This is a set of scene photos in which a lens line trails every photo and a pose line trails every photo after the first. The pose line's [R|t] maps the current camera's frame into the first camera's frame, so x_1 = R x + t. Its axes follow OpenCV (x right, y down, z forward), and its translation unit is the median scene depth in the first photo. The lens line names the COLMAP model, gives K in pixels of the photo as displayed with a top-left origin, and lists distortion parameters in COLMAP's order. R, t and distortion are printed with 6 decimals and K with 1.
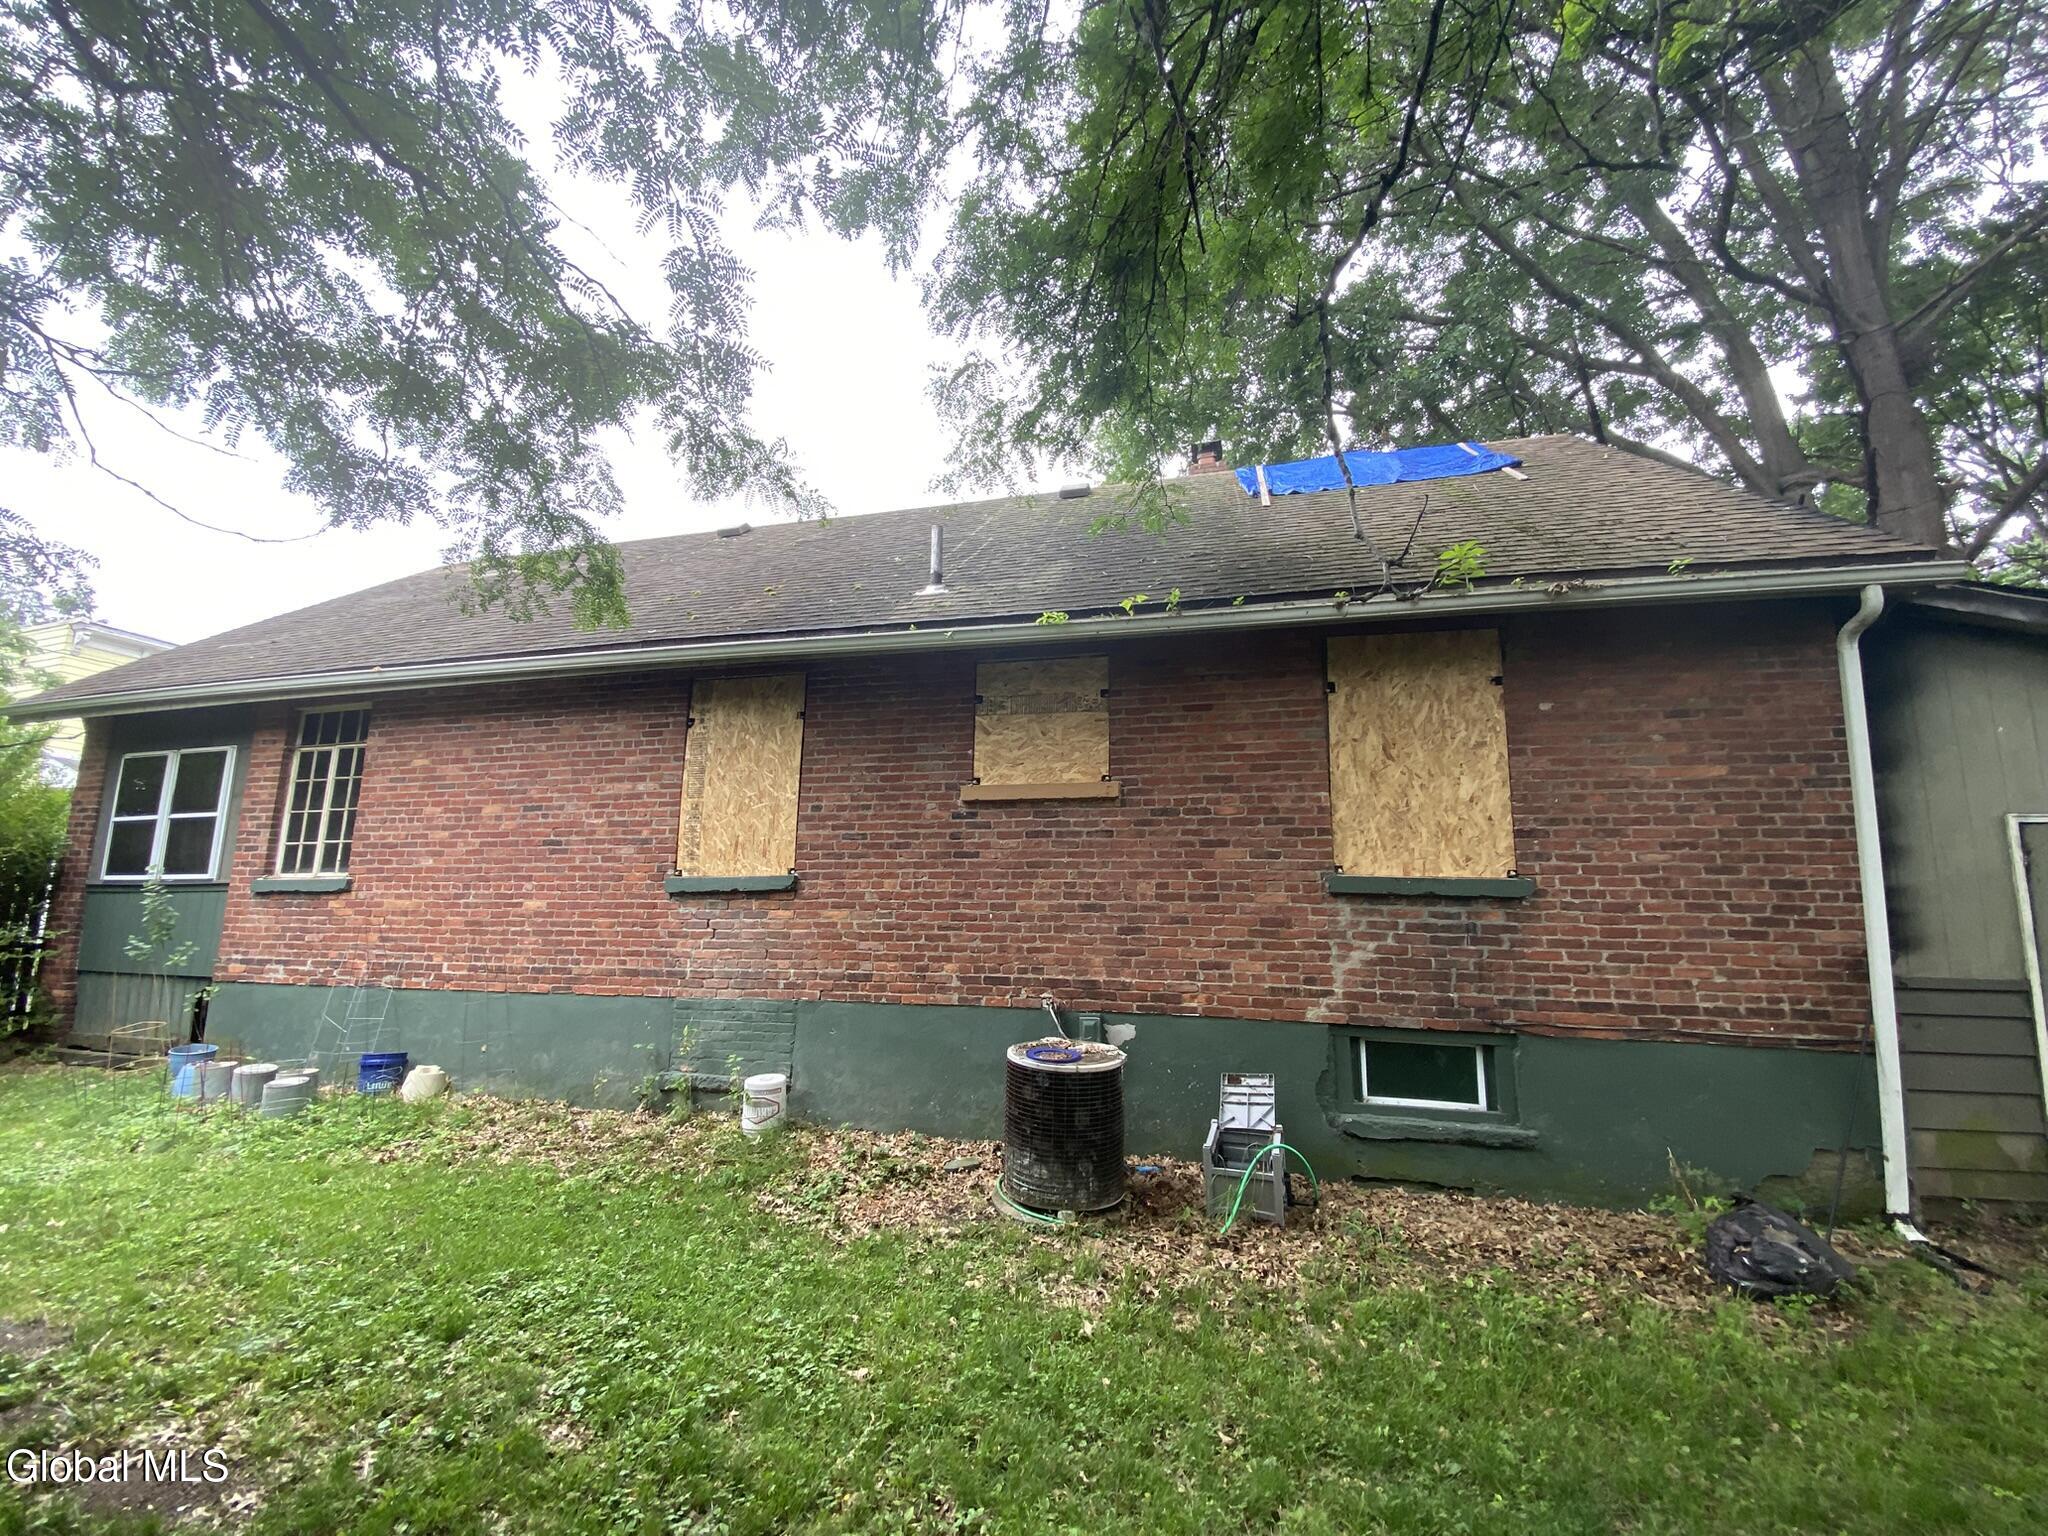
lens RADIAL K [[836.4, 0, 1029.2], [0, 836.4, 765.0], [0, 0, 1]] dist [0.018865, -0.018592]
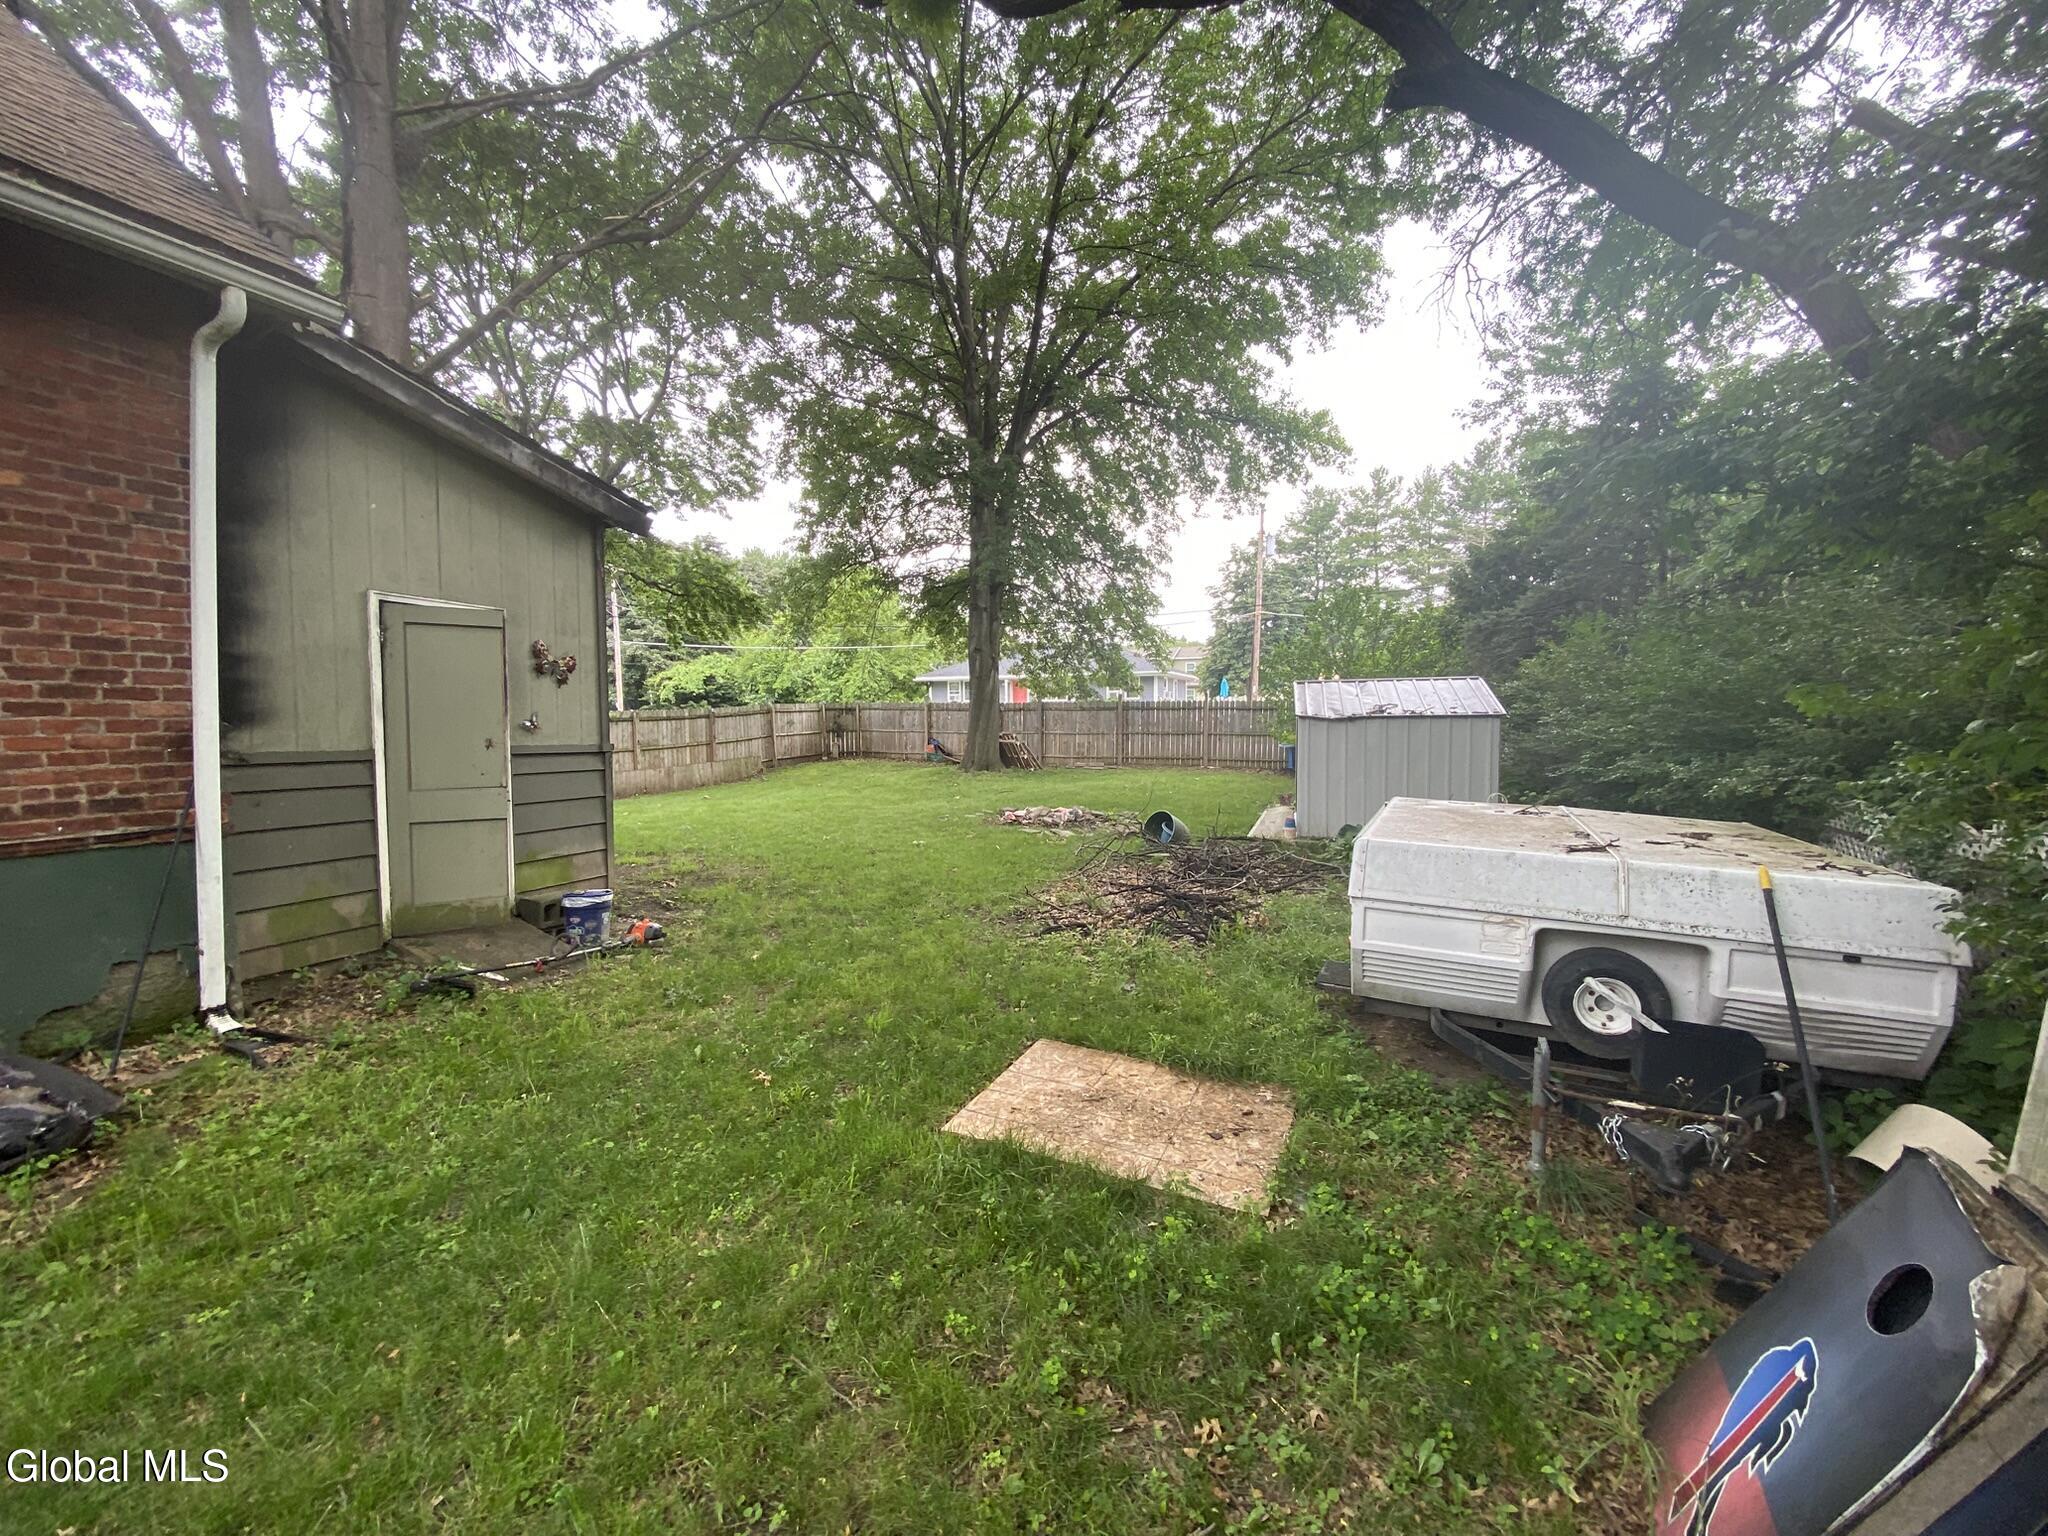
lens RADIAL K [[836.4, 0, 1029.2], [0, 836.4, 765.0], [0, 0, 1]] dist [0.018865, -0.018592]
pose [[0.122496, -0.076930, 0.989483, 0.254781], [-0.161630, 0.982135, 0.096369, 0.042005], [-0.979219, -0.171735, 0.107873, 0.060558]]
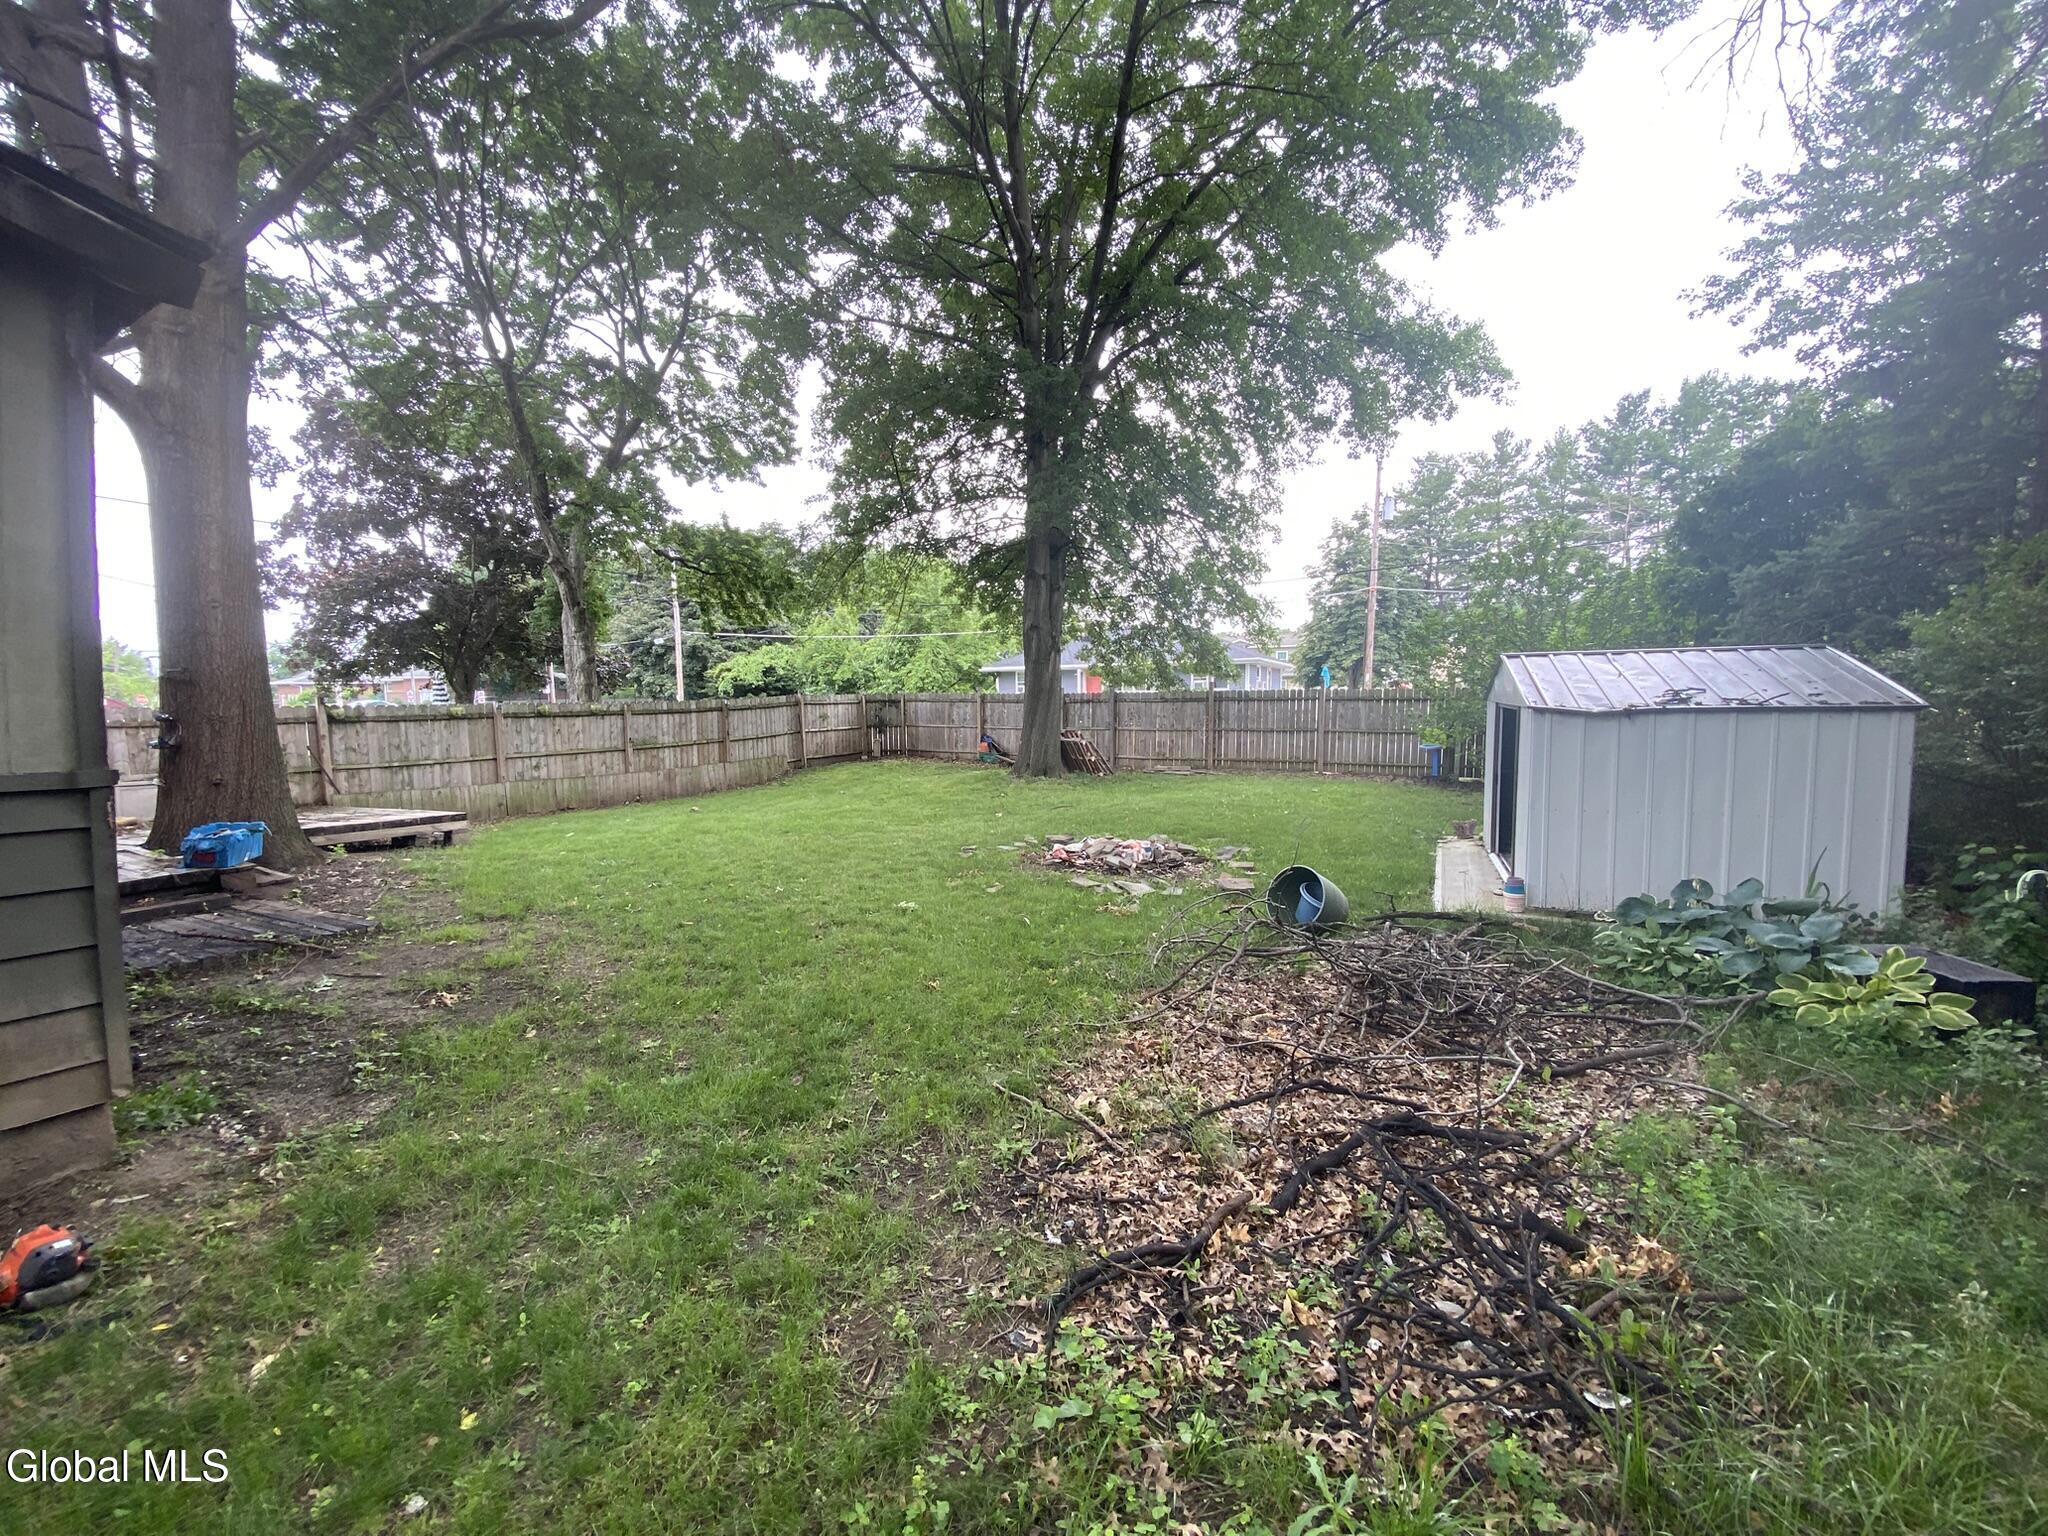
lens RADIAL K [[836.4, 0, 1029.2], [0, 836.4, 765.0], [0, 0, 1]] dist [0.018865, -0.018592]
pose [[0.216219, -0.083814, 0.972741, 0.475823], [-0.157497, 0.980266, 0.119471, 0.048893], [-0.963558, -0.179036, 0.198751, 0.074059]]
